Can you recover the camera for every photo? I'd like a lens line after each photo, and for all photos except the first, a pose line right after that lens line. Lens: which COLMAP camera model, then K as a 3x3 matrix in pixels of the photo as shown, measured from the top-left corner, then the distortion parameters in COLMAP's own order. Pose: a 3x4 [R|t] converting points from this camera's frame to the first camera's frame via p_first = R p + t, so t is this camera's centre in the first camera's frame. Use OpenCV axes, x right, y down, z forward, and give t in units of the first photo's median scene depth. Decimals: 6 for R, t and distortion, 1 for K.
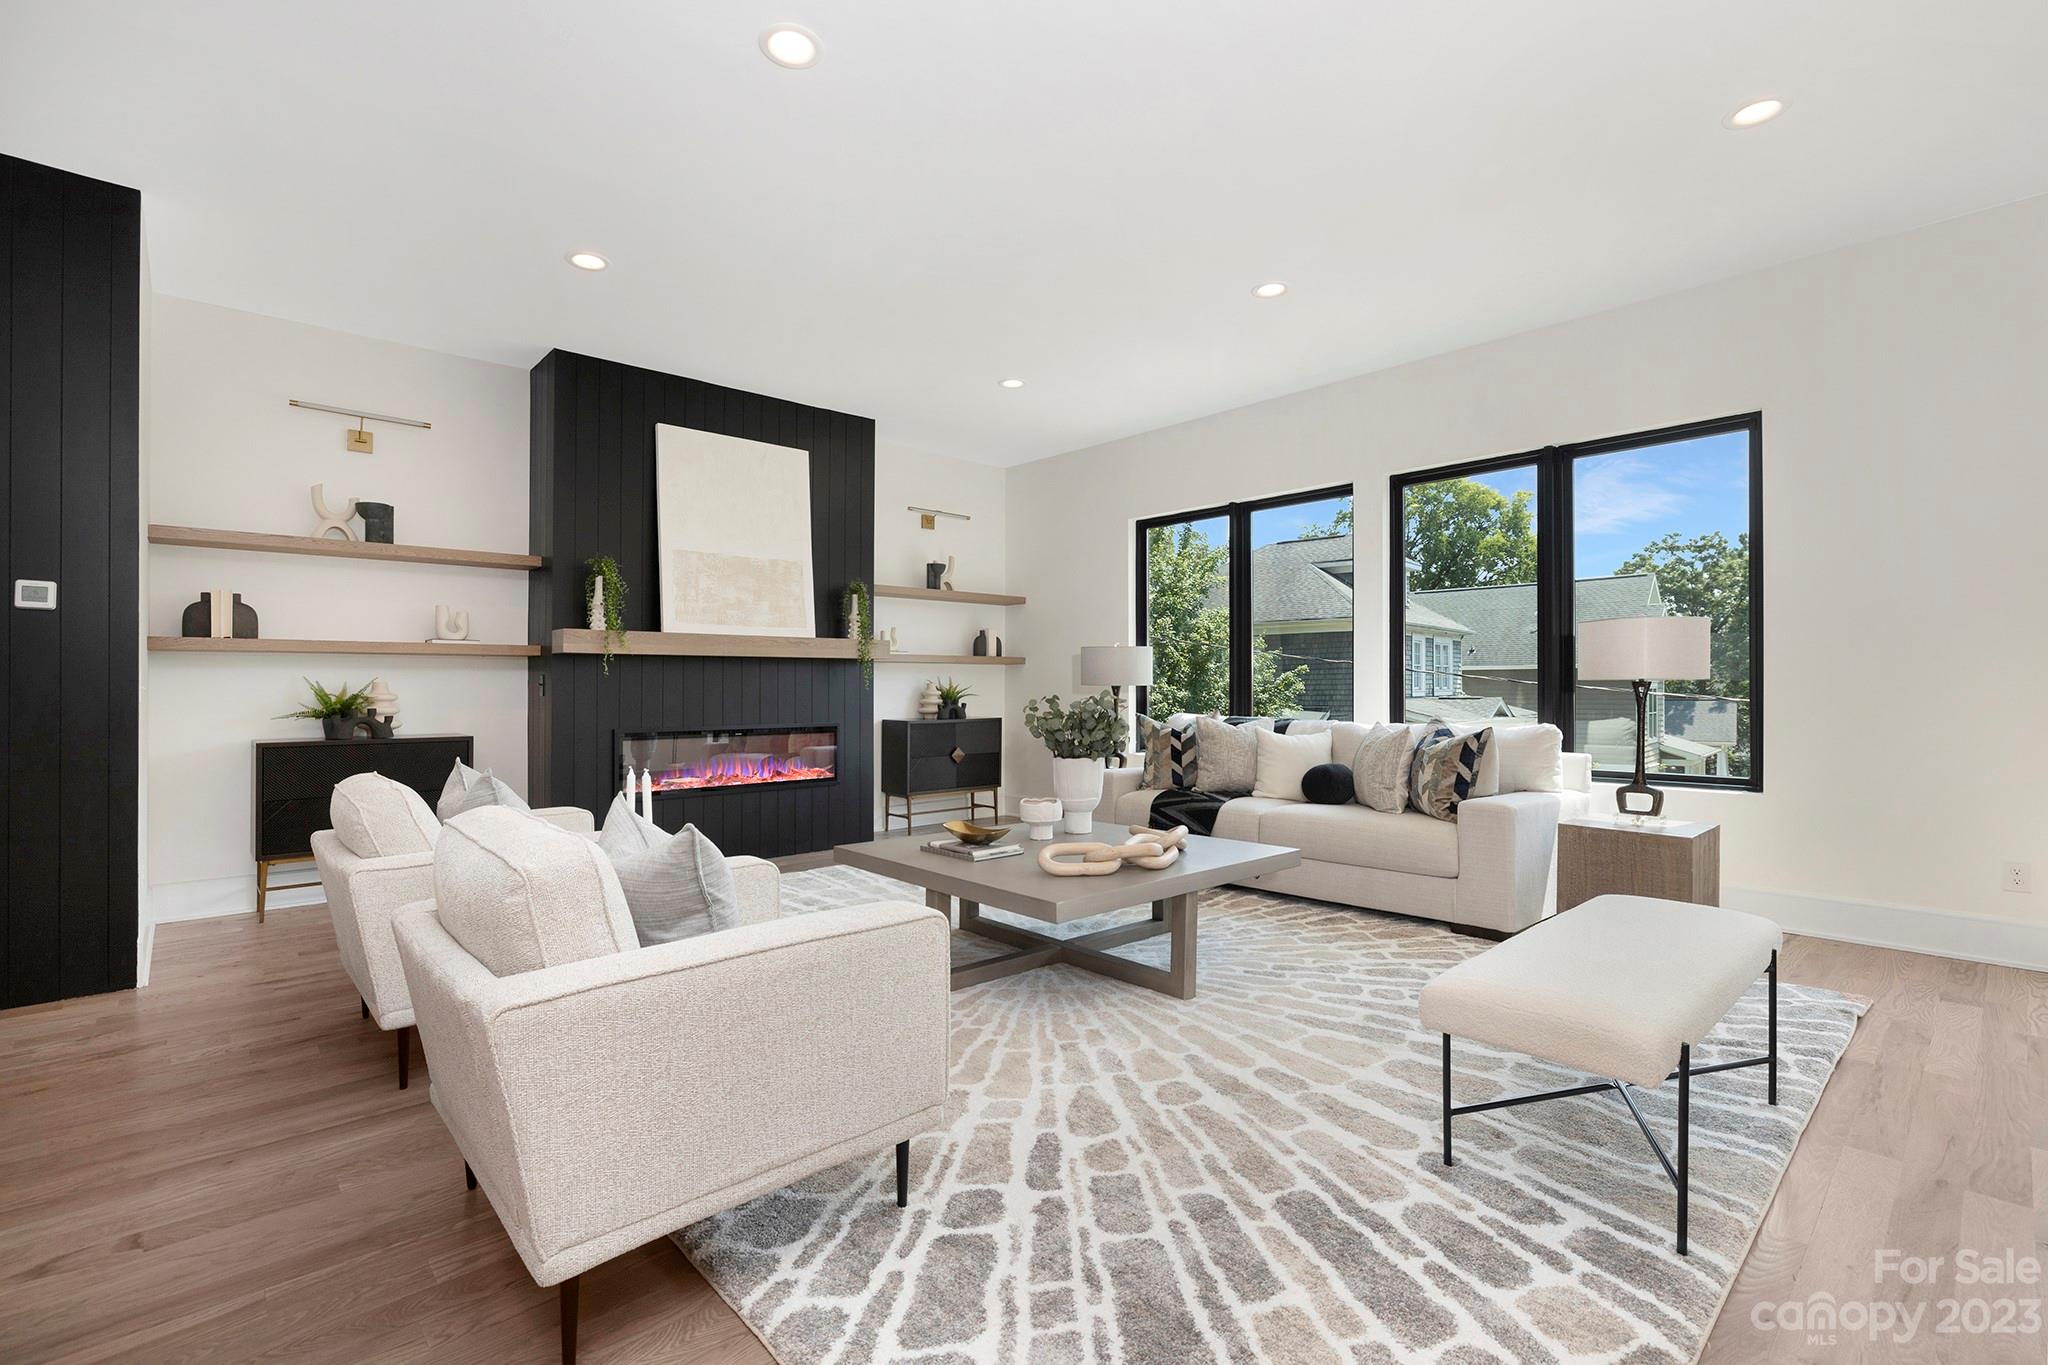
lens RADIAL K [[914.9, 0, 1024.0], [0, 914.9, 682.5], [0, 0, 1]] dist [-0.003893, -0.000058]
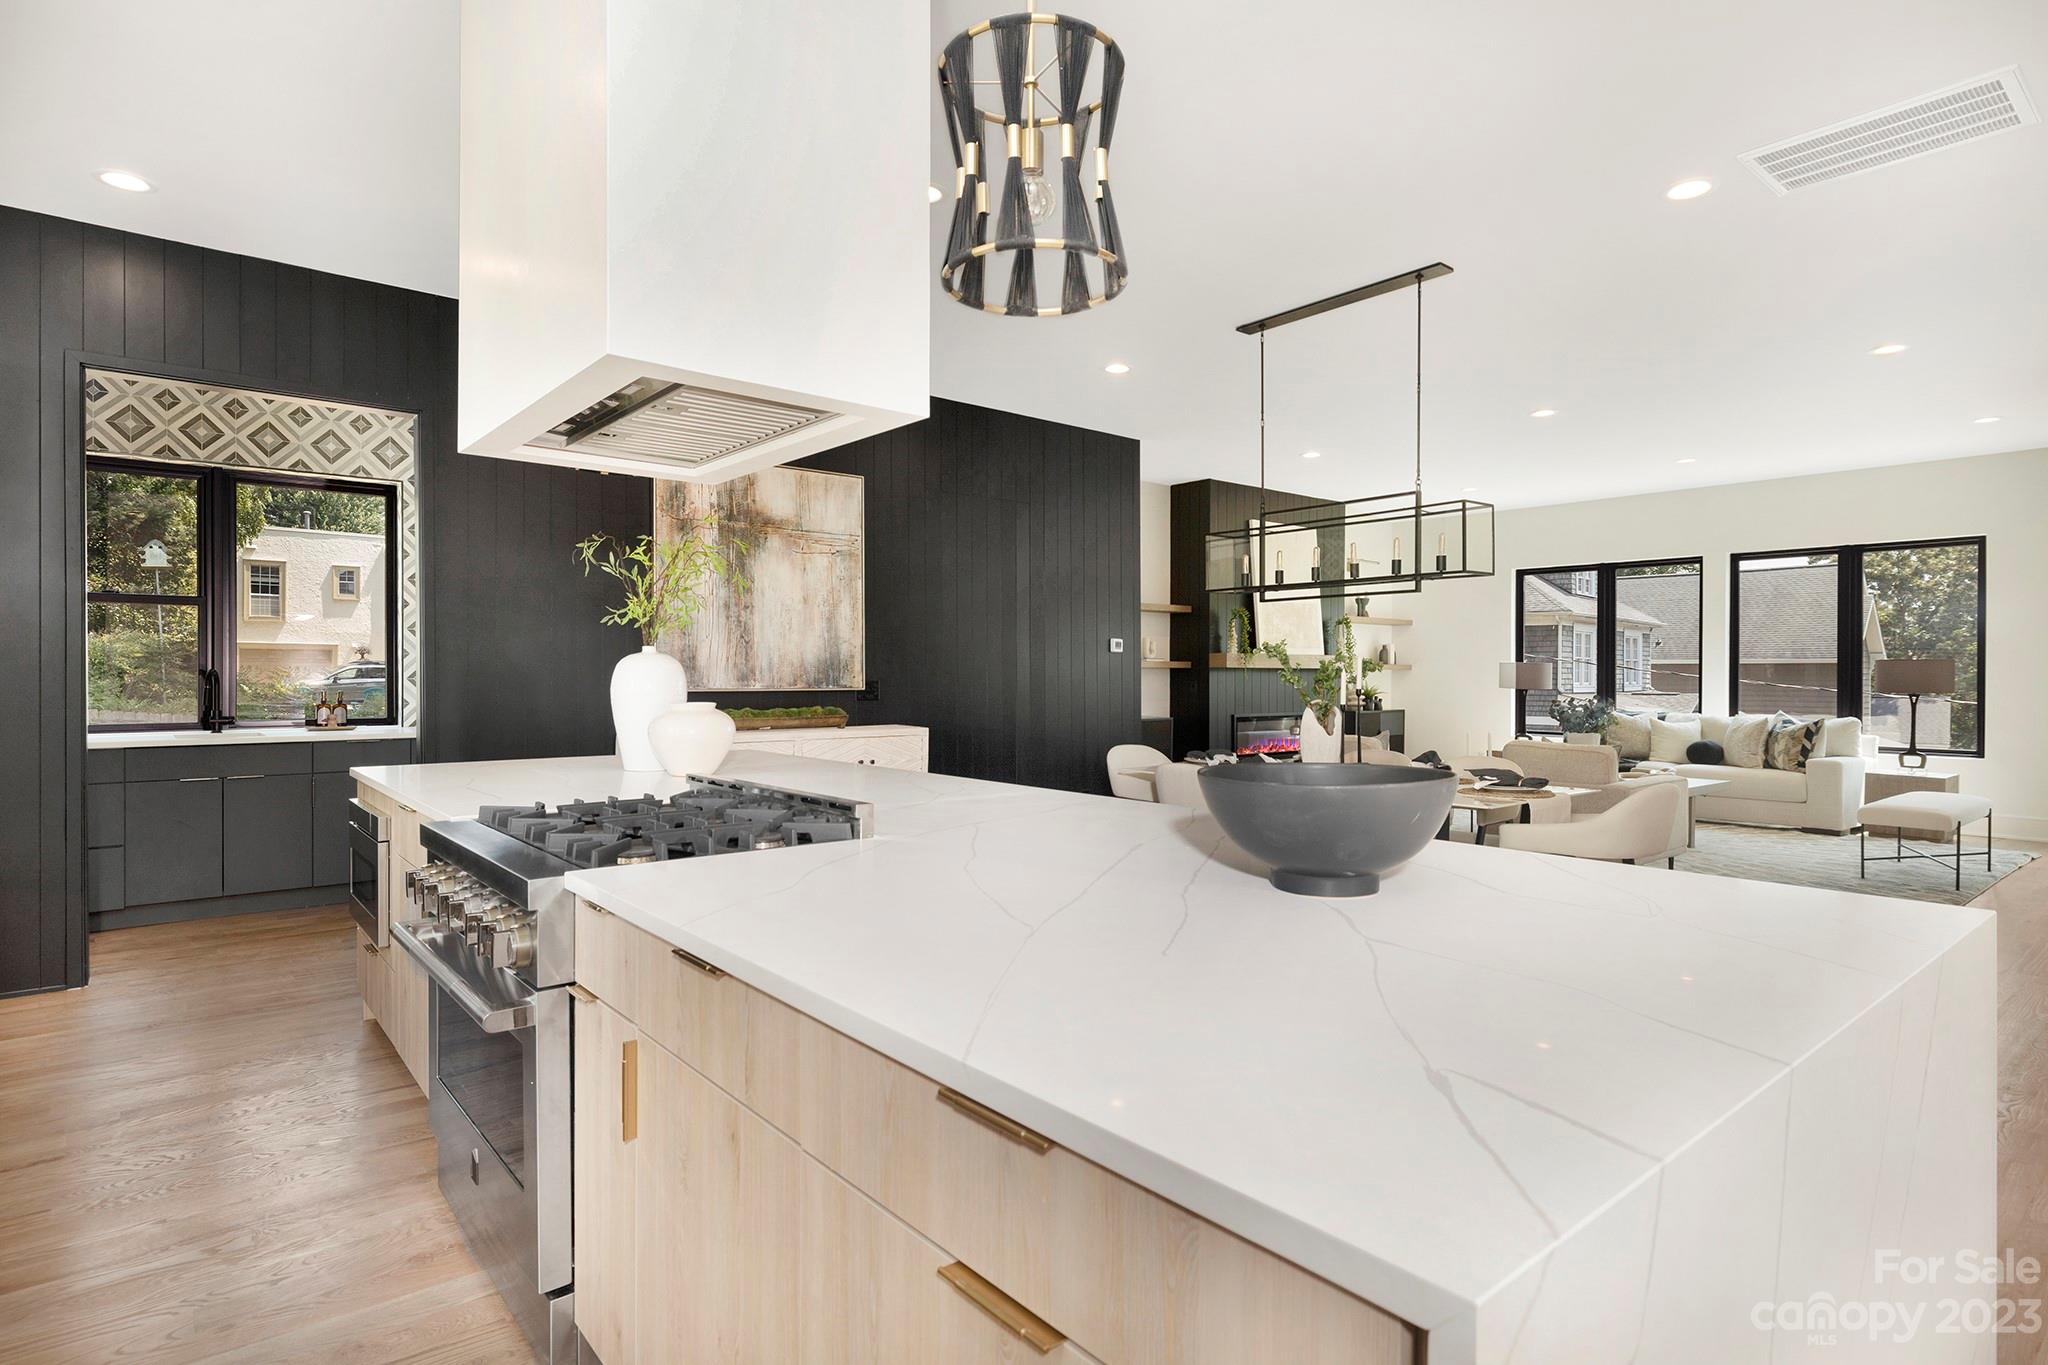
lens RADIAL K [[1059.7, 0, 1023.6], [0, 1059.7, 675.7], [0, 0, 1]] dist [-0.003282, -0.000145]
pose [[0.998509, 0.009394, -0.053777, -0.722135], [-0.008971, 0.999927, 0.008107, -0.028480], [0.053849, -0.007612, 0.998520, -0.877384]]
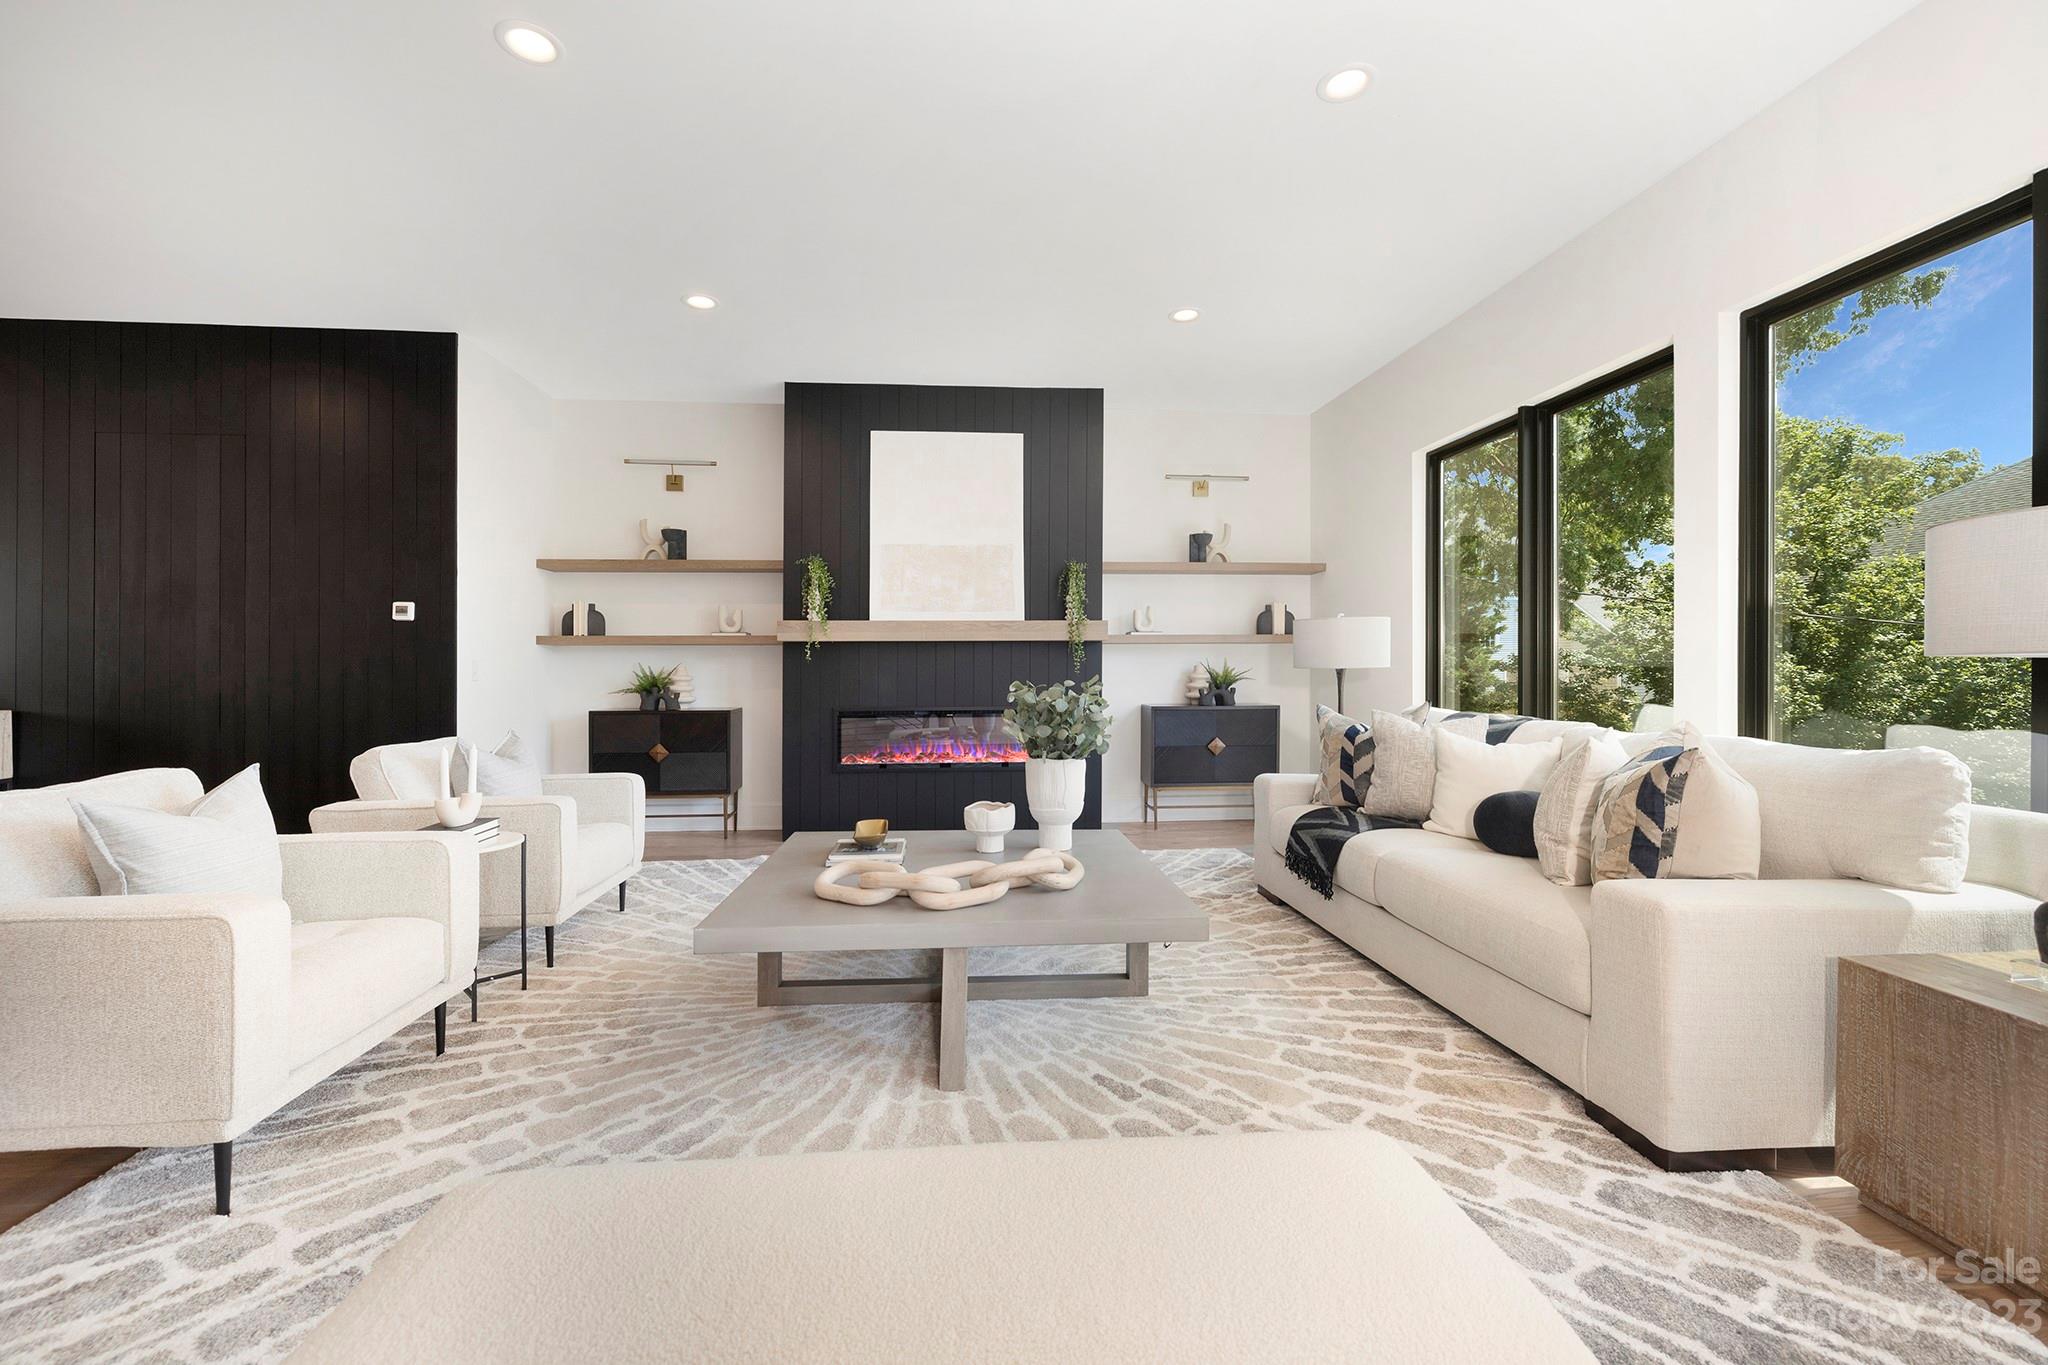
lens RADIAL K [[866.0, 0, 1017.4], [0, 866.0, 674.1], [0, 0, 1]] dist [0.000804, -0.000179]
pose [[0.793160, 0.003640, -0.609002, 0.395431], [0.004052, 0.999928, 0.011253, -0.001310], [0.608999, -0.011393, 0.793089, 0.287741]]
